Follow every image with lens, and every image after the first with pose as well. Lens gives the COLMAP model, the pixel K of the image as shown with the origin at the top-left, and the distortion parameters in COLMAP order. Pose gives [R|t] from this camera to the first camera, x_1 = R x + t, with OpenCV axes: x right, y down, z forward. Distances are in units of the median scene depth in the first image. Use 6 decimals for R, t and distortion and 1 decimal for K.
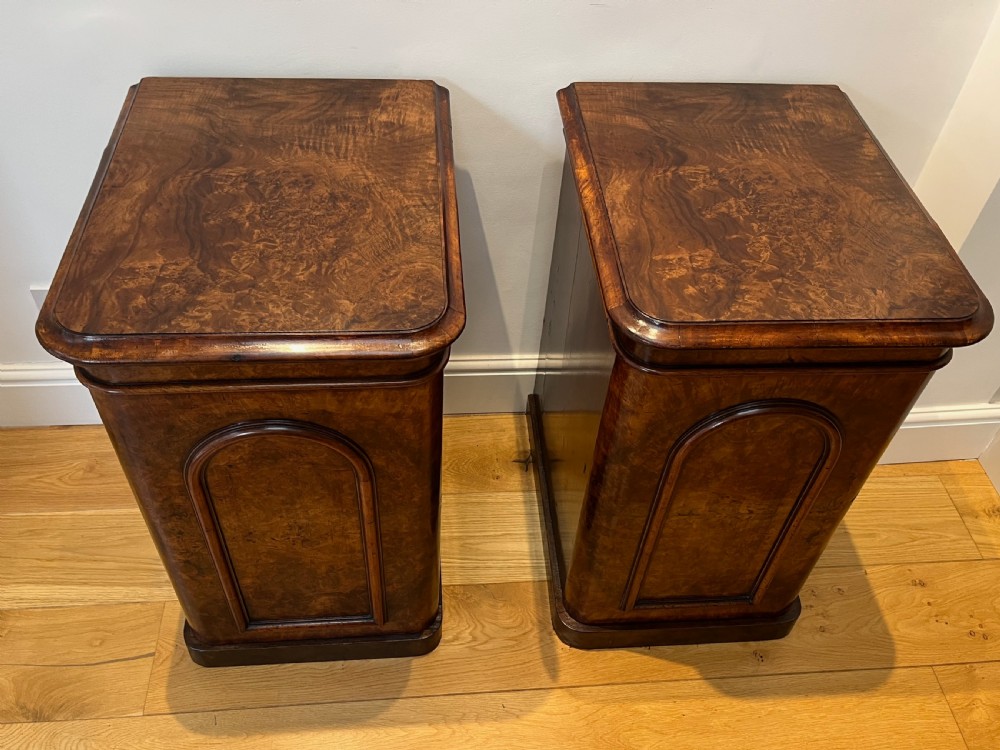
lens RADIAL K [[864.5, 0, 500.2], [0, 864.5, 378.9], [0, 0, 1]] dist [0.039077, -0.039441]
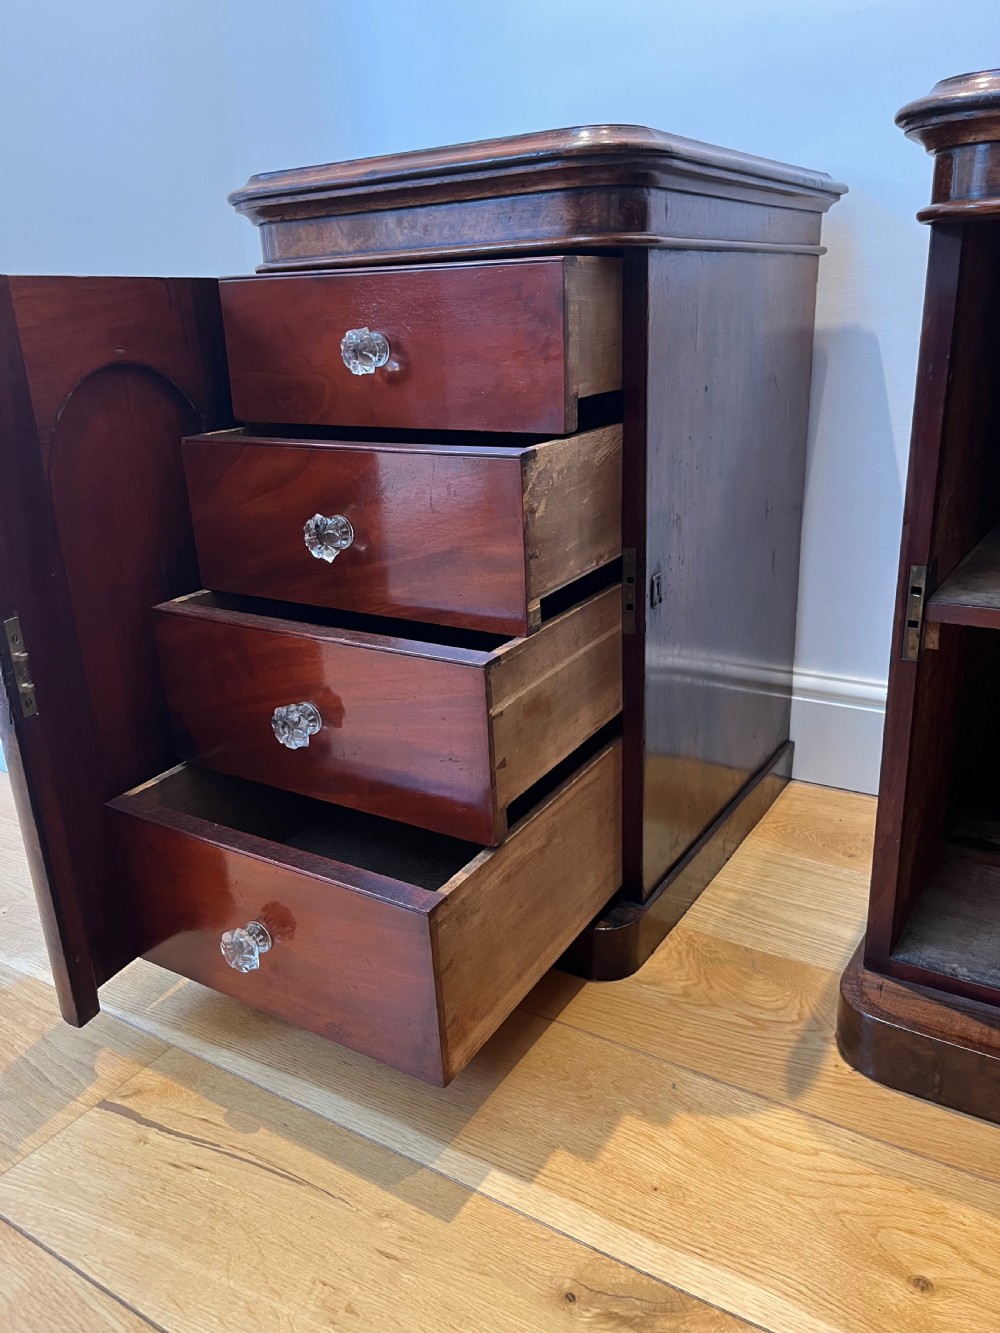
lens RADIAL K [[1022.2, 0, 503.4], [0, 1022.2, 669.9], [0, 0, 1]] dist [0.060141, -0.055793]
pose [[0.793114, 0.112915, -0.598515, 0.312201], [-0.381806, 0.857793, -0.344115, 0.490038], [0.474547, 0.501439, 0.723440, 0.448408]]
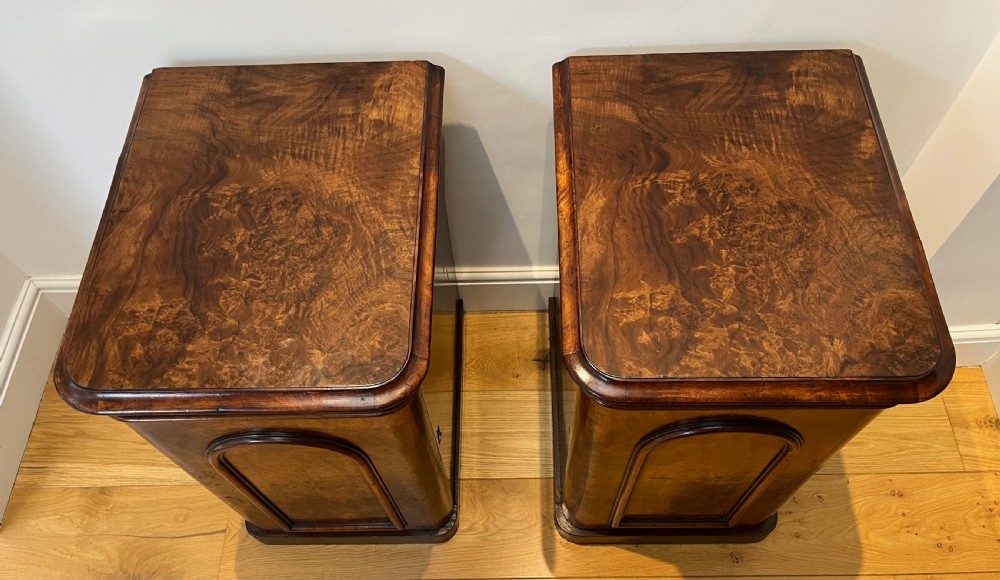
lens RADIAL K [[765.5, 0, 498.6], [0, 765.5, 312.1], [0, 0, 1]] dist [0.044864, -0.057731]
pose [[0.992563, 0.028076, -0.118453, 0.127163], [0.000335, 0.972407, 0.233289, -0.286100], [0.121734, -0.231593, 0.965166, 0.082709]]
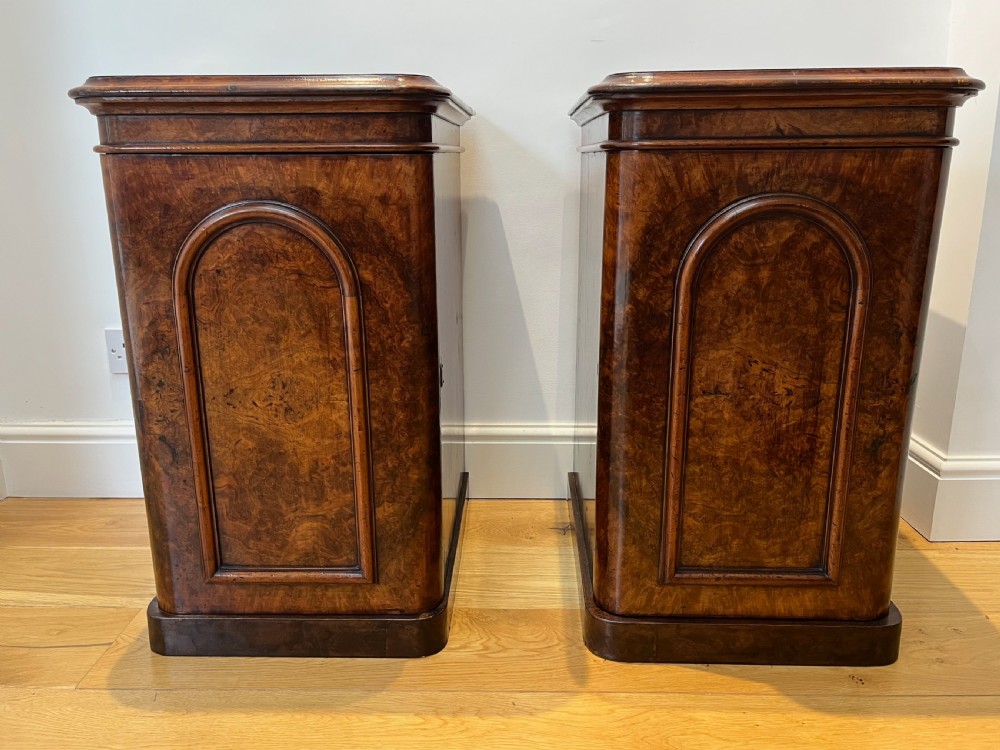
lens RADIAL K [[801.8, 0, 500.2], [0, 801.8, 378.3], [0, 0, 1]] dist [0.045430, -0.057833]
pose [[0.992143, -0.032190, -0.120899, 0.103423], [-0.036621, 0.849291, -0.526654, 0.601044], [0.119631, 0.526943, 0.841439, 0.288915]]
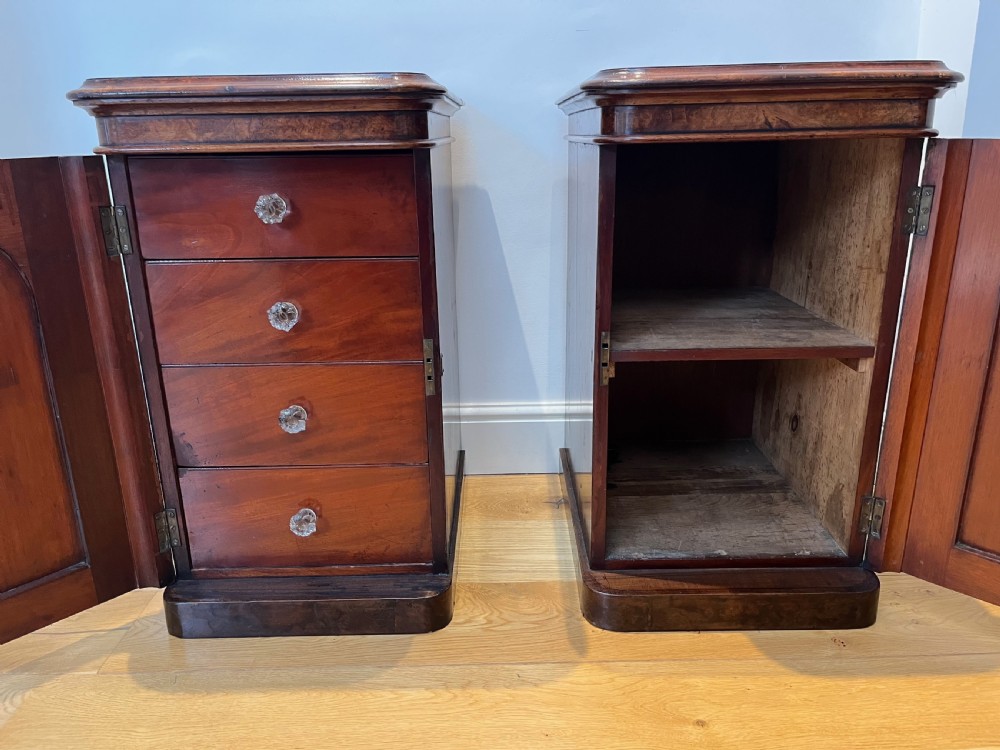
lens RADIAL K [[757.7, 0, 502.2], [0, 757.7, 380.1], [0, 0, 1]] dist [0.054097, -0.072284]
pose [[0.994123, -0.047957, -0.097058, 0.083747], [-0.005662, 0.872273, -0.488986, 0.572634], [0.108111, 0.486662, 0.866875, 0.288068]]
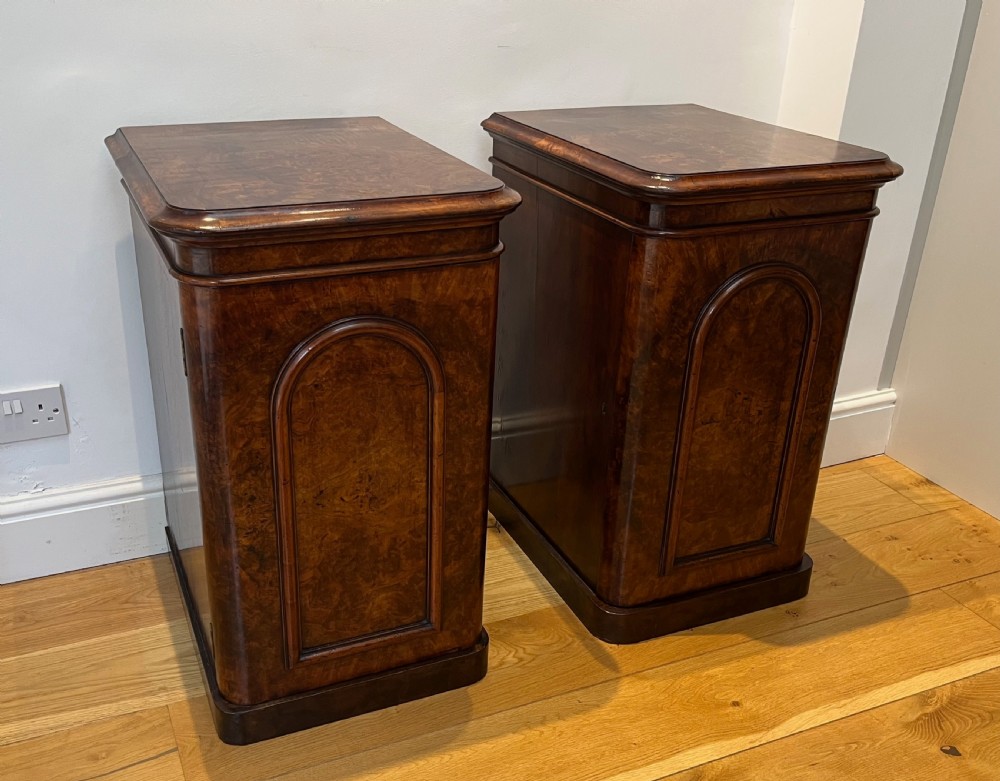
lens RADIAL K [[996.5, 0, 463.9], [0, 996.5, 423.0], [0, 0, 1]] dist [0.034664, 0.000000]
pose [[0.948847, -0.166607, 0.268200, -0.411789], [0.248921, 0.917298, -0.310810, 0.478610], [-0.194237, 0.361672, 0.911847, -0.060359]]
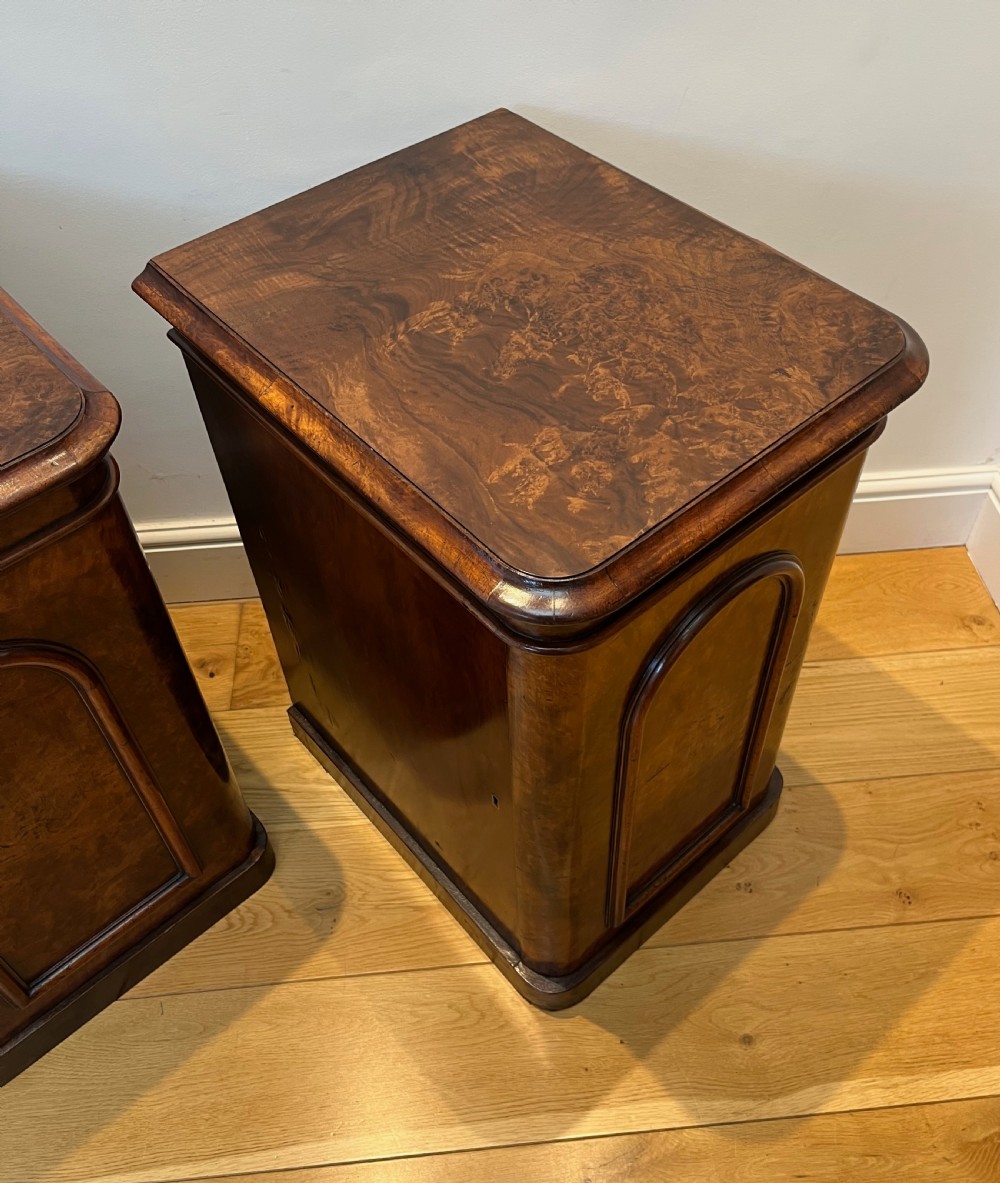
lens RADIAL K [[1099.1, 0, 527.5], [0, 1099.1, 570.0], [0, 0, 1]] dist [0.011940, 0.000000]
pose [[0.795483, -0.500014, 0.342335, -0.079468], [0.481835, 0.864506, 0.143056, -0.156263], [-0.367481, 0.051151, 0.928623, 0.243605]]
